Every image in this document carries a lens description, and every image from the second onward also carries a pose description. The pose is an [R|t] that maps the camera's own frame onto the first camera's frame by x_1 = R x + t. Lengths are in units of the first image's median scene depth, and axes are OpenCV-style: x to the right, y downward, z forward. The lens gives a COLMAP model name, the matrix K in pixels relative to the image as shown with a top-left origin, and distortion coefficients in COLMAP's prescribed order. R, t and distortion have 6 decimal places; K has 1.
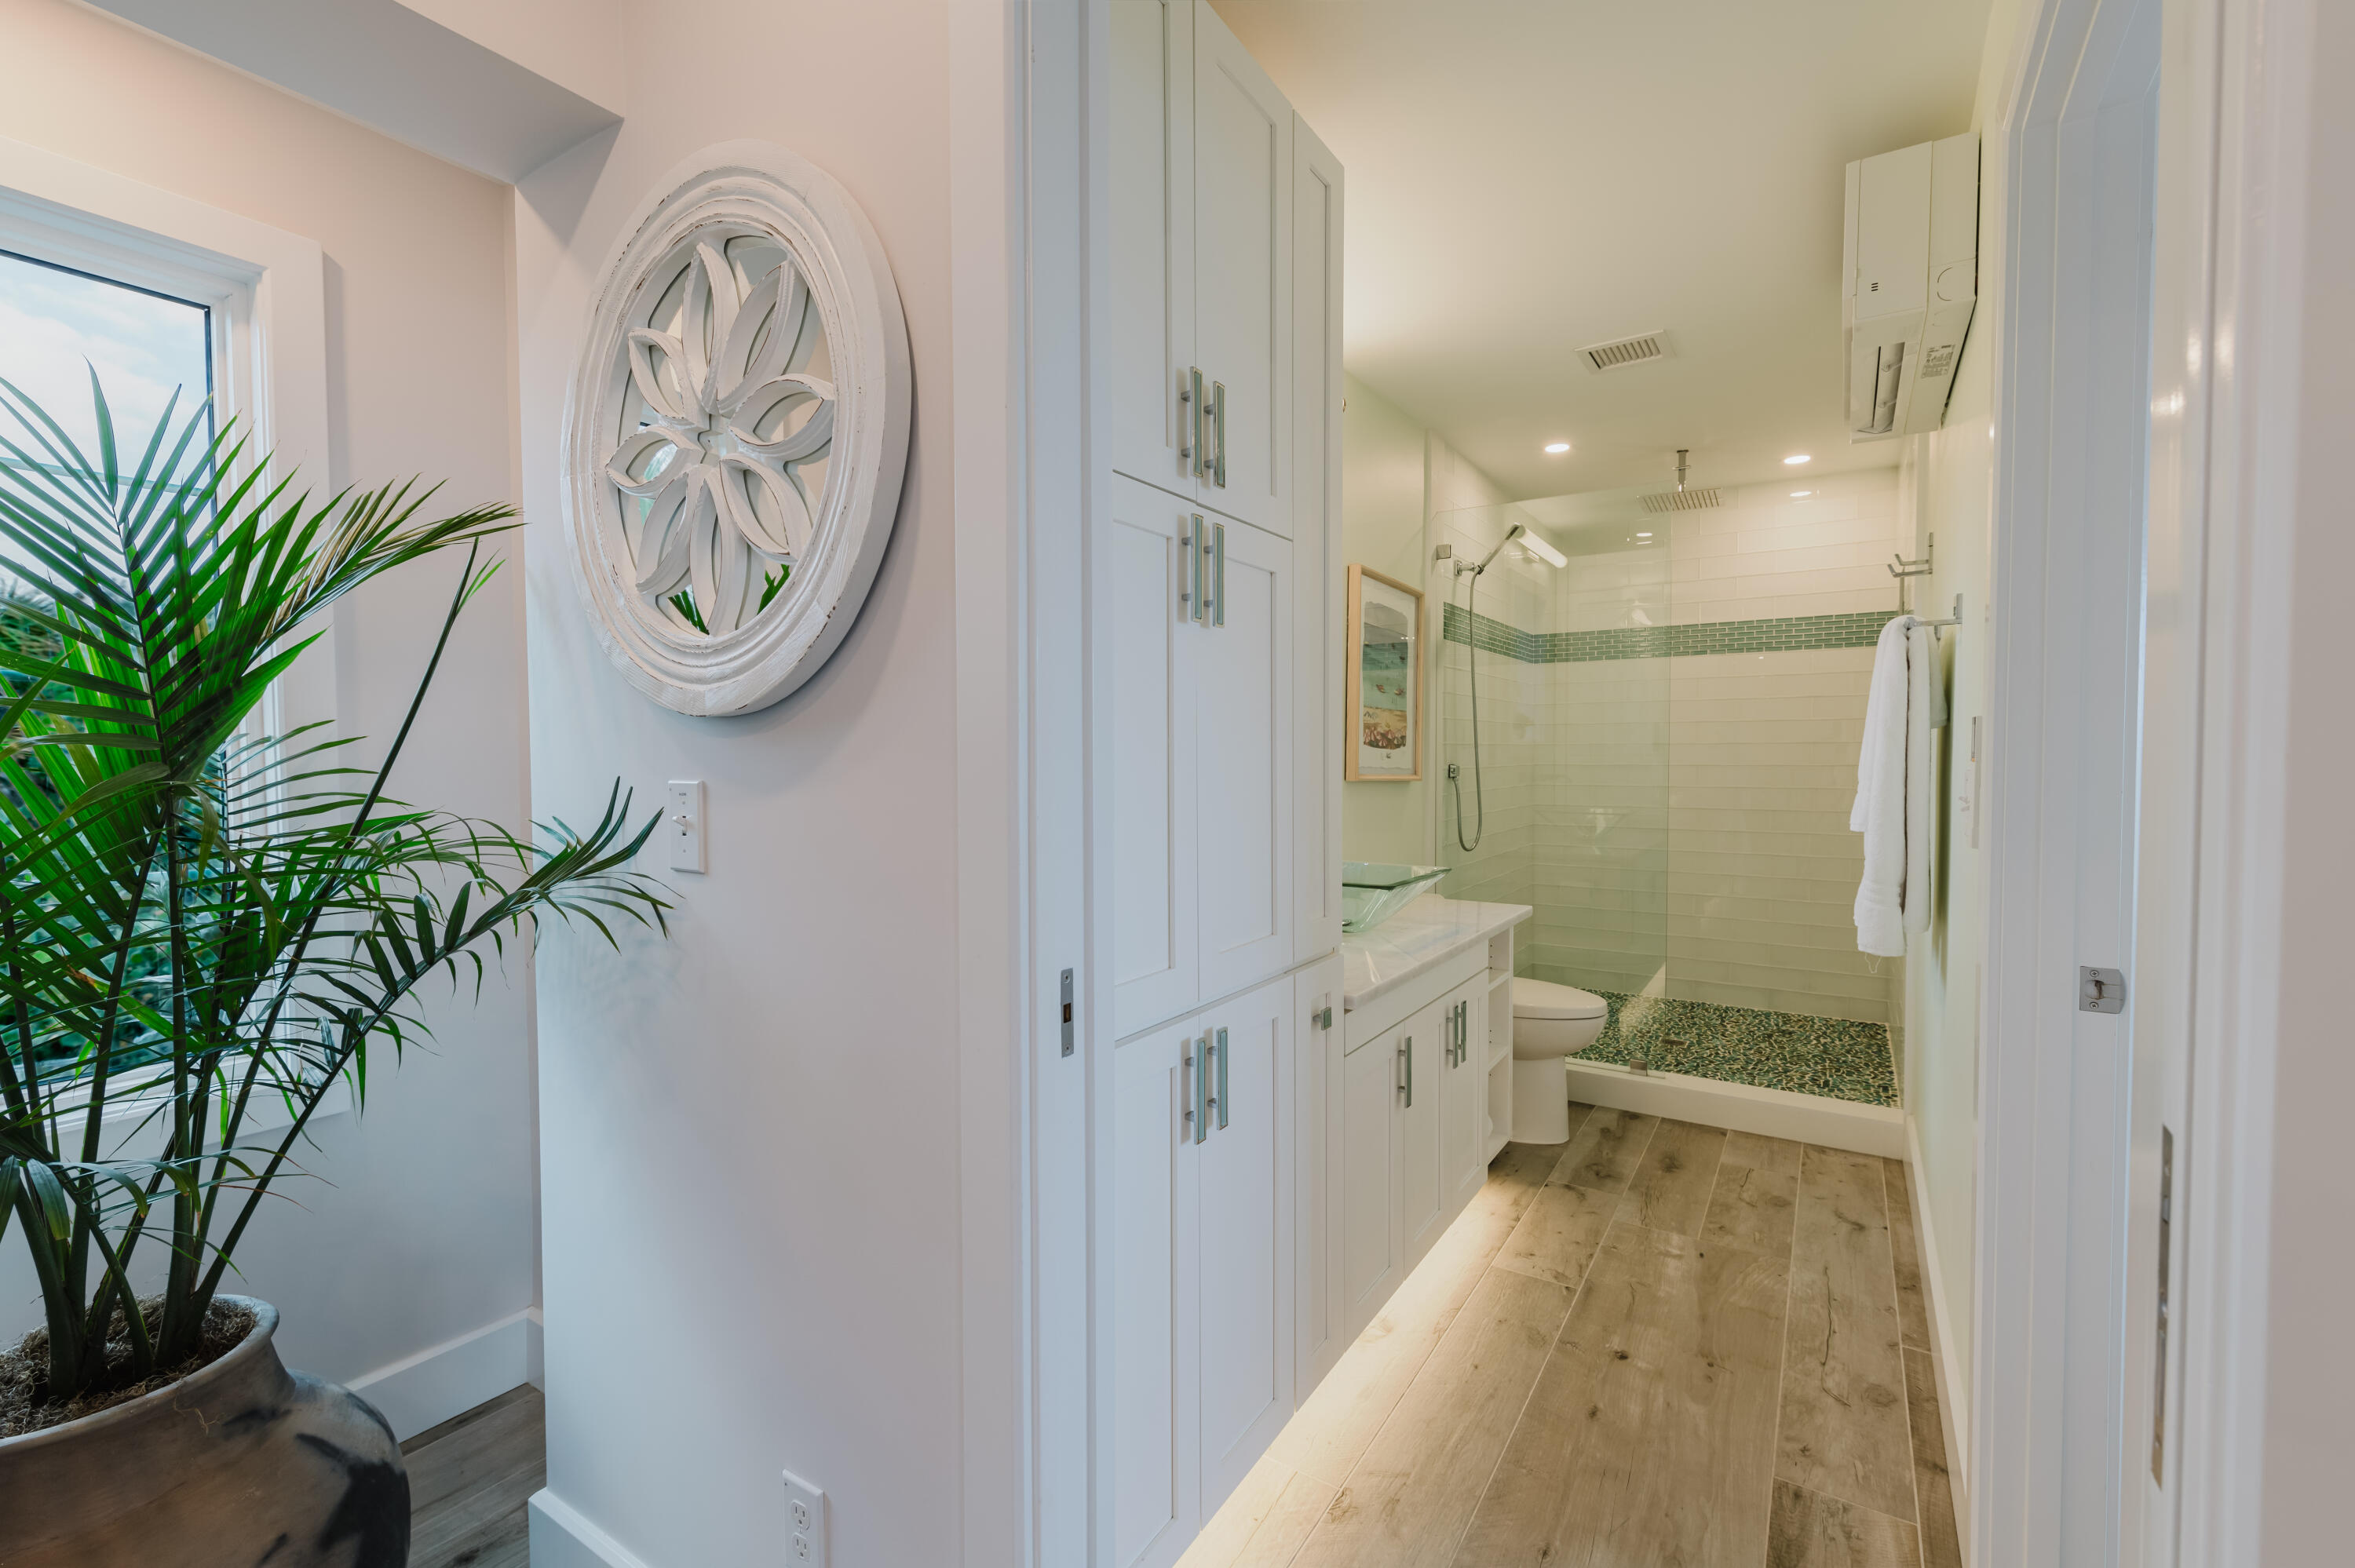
lens RADIAL K [[1013.1, 0, 1176.5], [0, 1013.1, 784.6], [0, 0, 1]] dist [-0.003754, -0.000077]
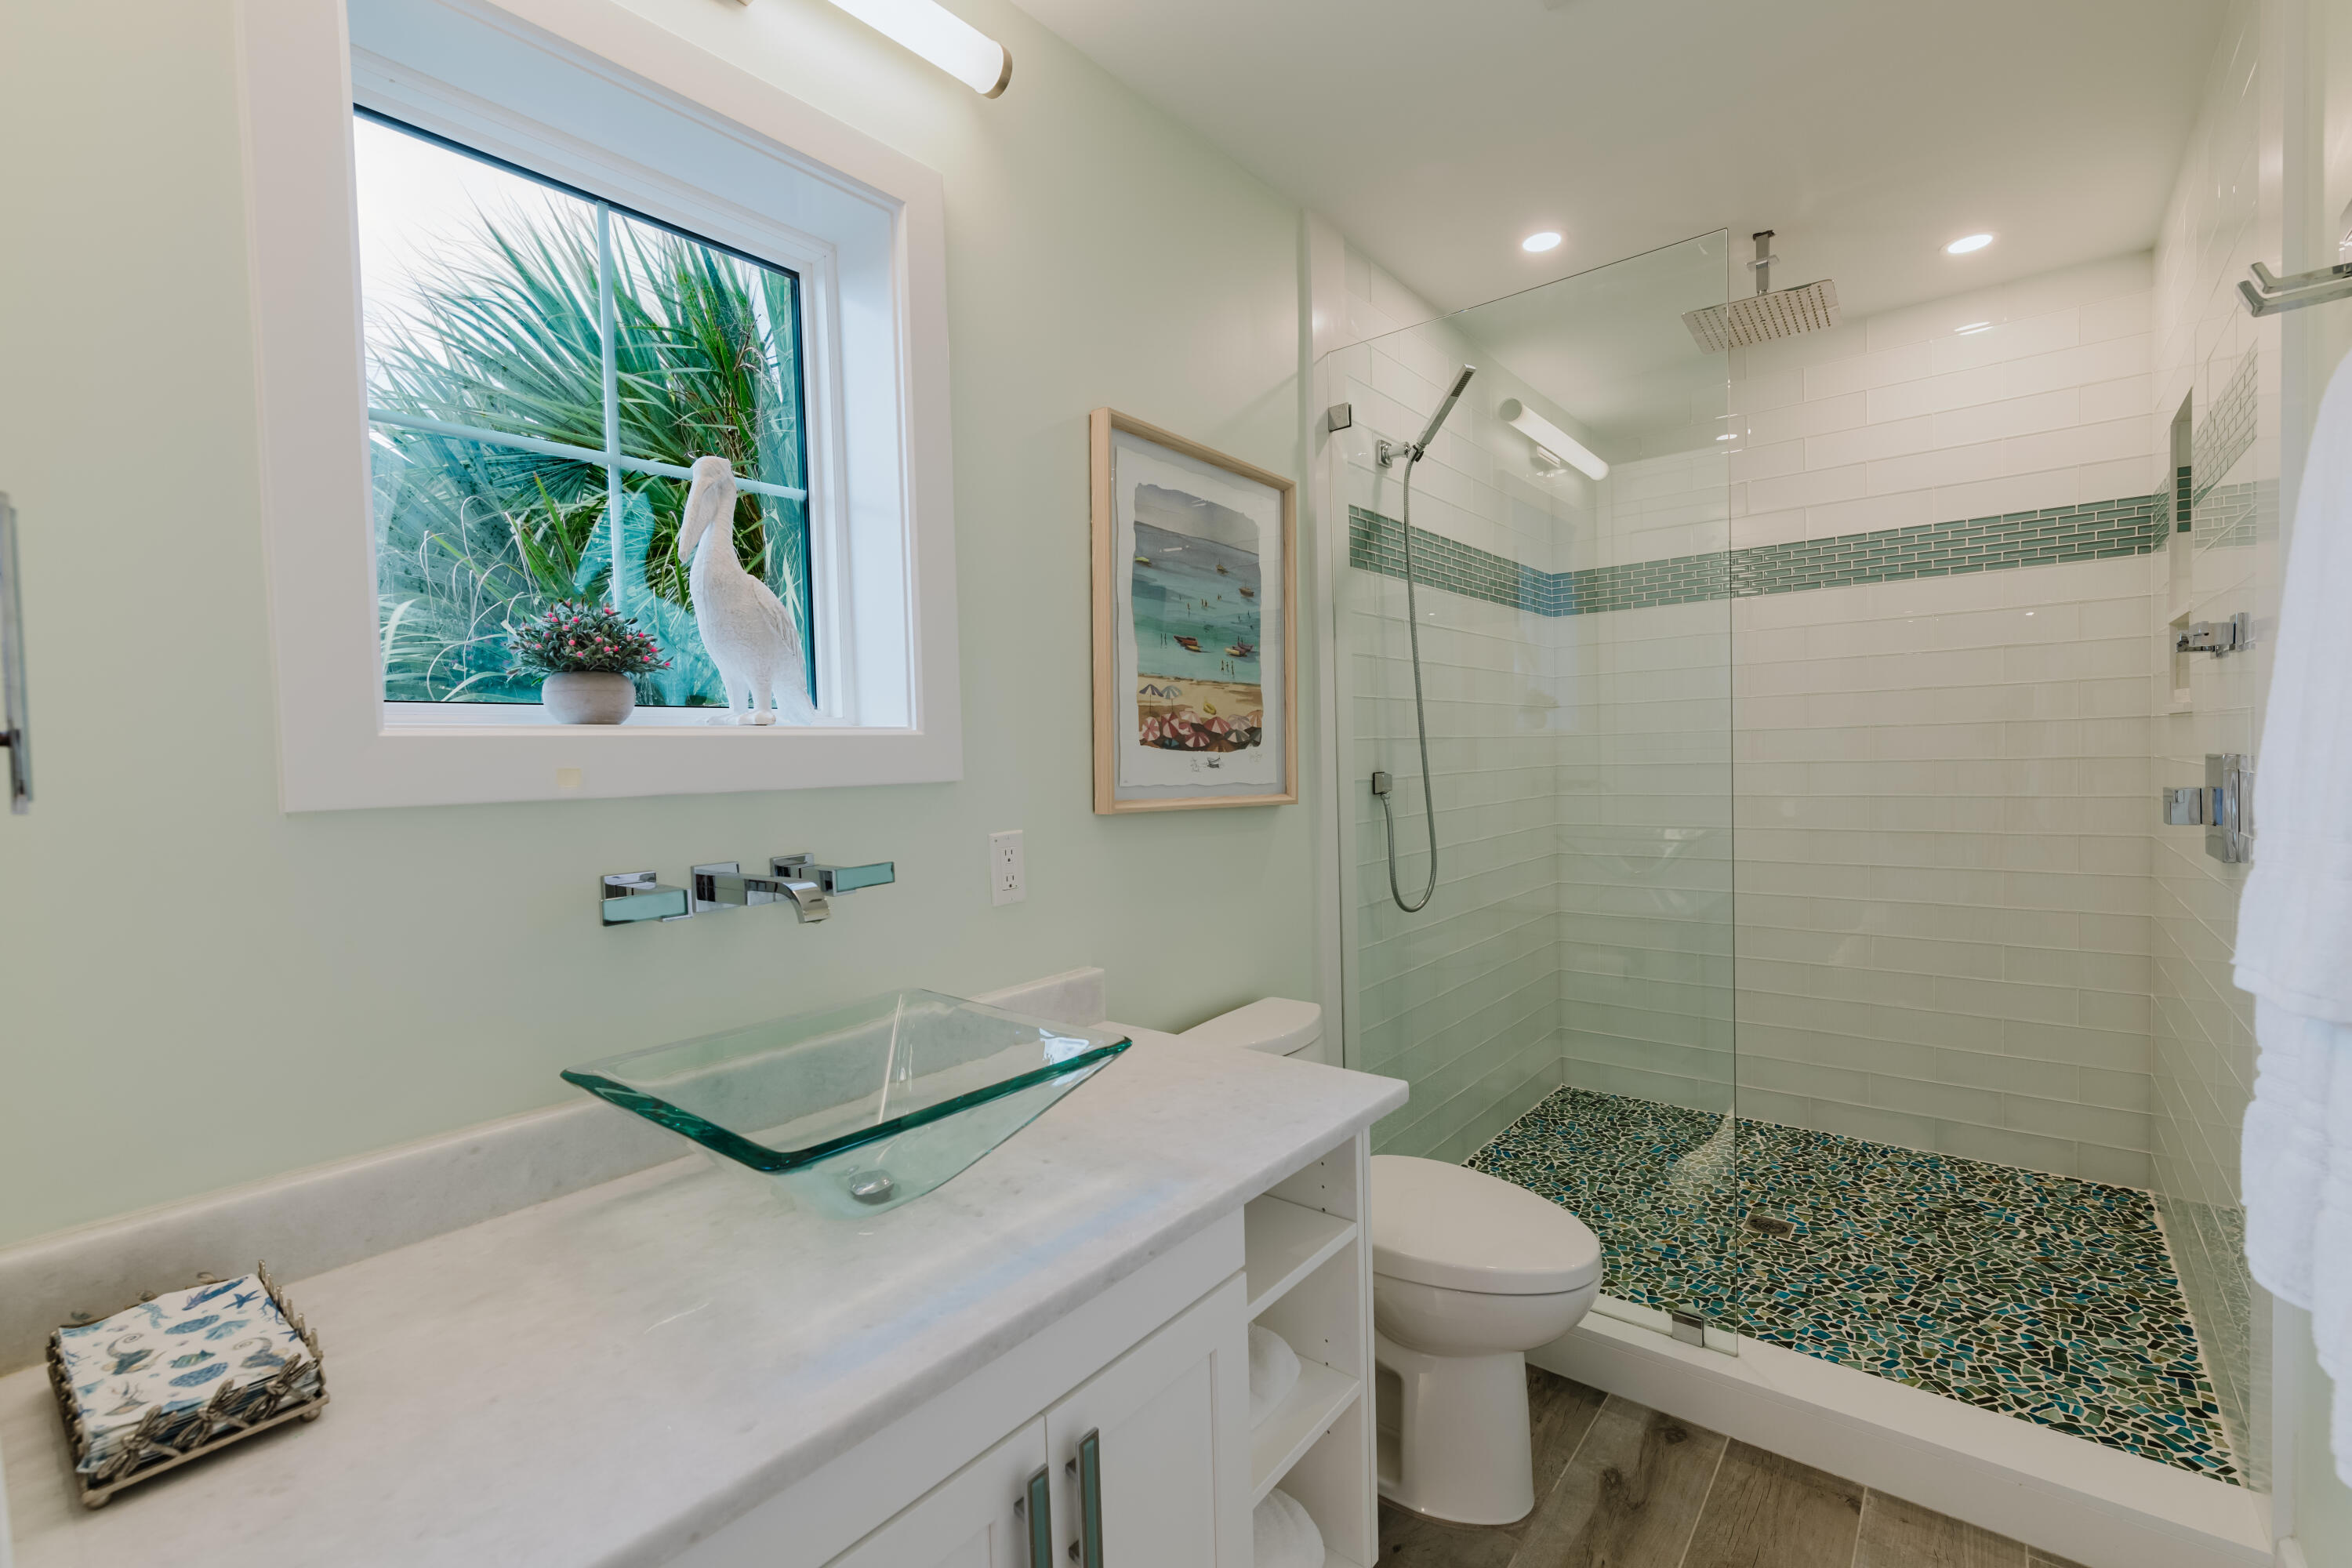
lens RADIAL K [[1011.9, 0, 1178.6], [0, 1011.9, 785.7], [0, 0, 1]] dist [-0.003754, -0.000077]
pose [[0.994545, -0.020356, -0.102304, 0.225504], [0.020437, 0.999791, -0.000260, -0.015013], [0.102288, -0.001833, 0.994753, 0.397647]]
